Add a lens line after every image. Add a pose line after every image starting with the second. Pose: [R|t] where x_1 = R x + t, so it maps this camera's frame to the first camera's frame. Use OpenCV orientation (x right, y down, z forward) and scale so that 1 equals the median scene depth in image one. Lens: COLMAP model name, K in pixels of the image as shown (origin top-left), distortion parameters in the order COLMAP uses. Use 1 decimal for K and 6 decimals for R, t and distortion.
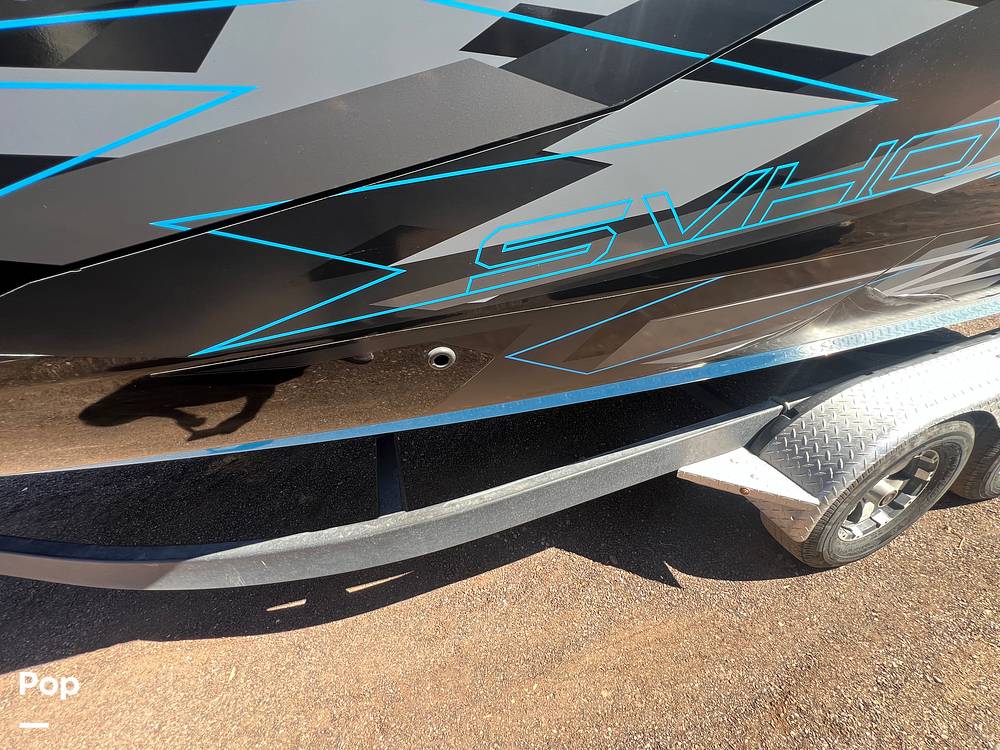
lens RADIAL K [[402.8, 0, 497.2], [0, 402.8, 374.3], [0, 0, 1]] dist [0.003659, -0.000105]
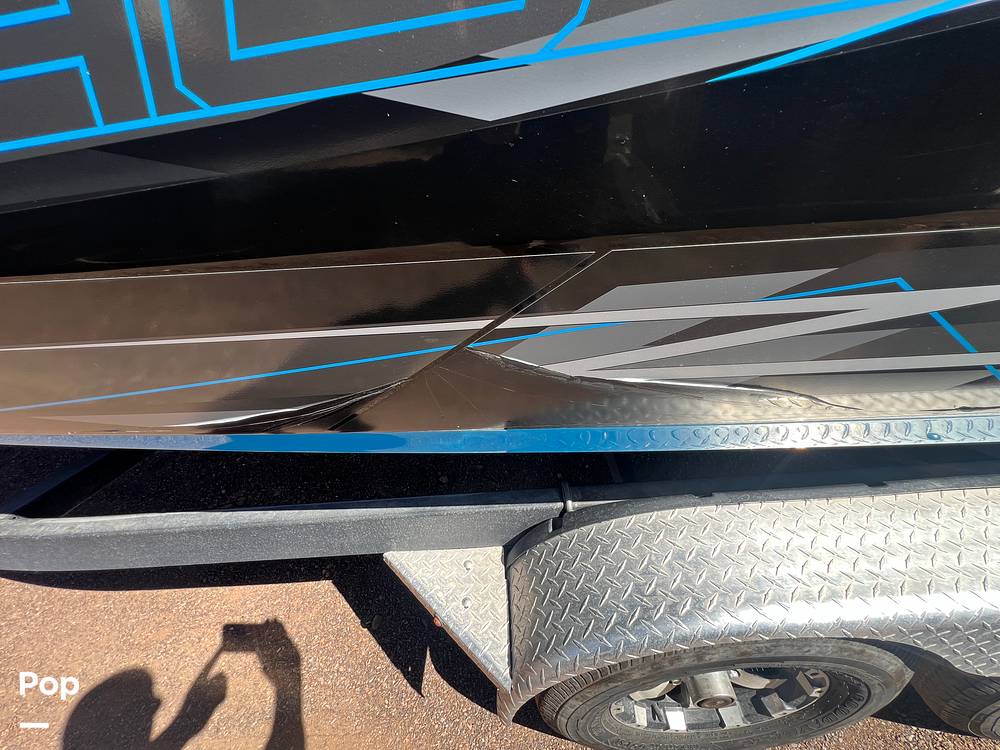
lens RADIAL K [[402.8, 0, 501.5], [0, 402.8, 376.6], [0, 0, 1]] dist [0.003659, -0.000105]
pose [[0.953580, 0.190573, -0.233166, 0.721630], [-0.165269, 0.978446, 0.123810, -0.170712], [0.251736, -0.079528, 0.964523, 0.401784]]
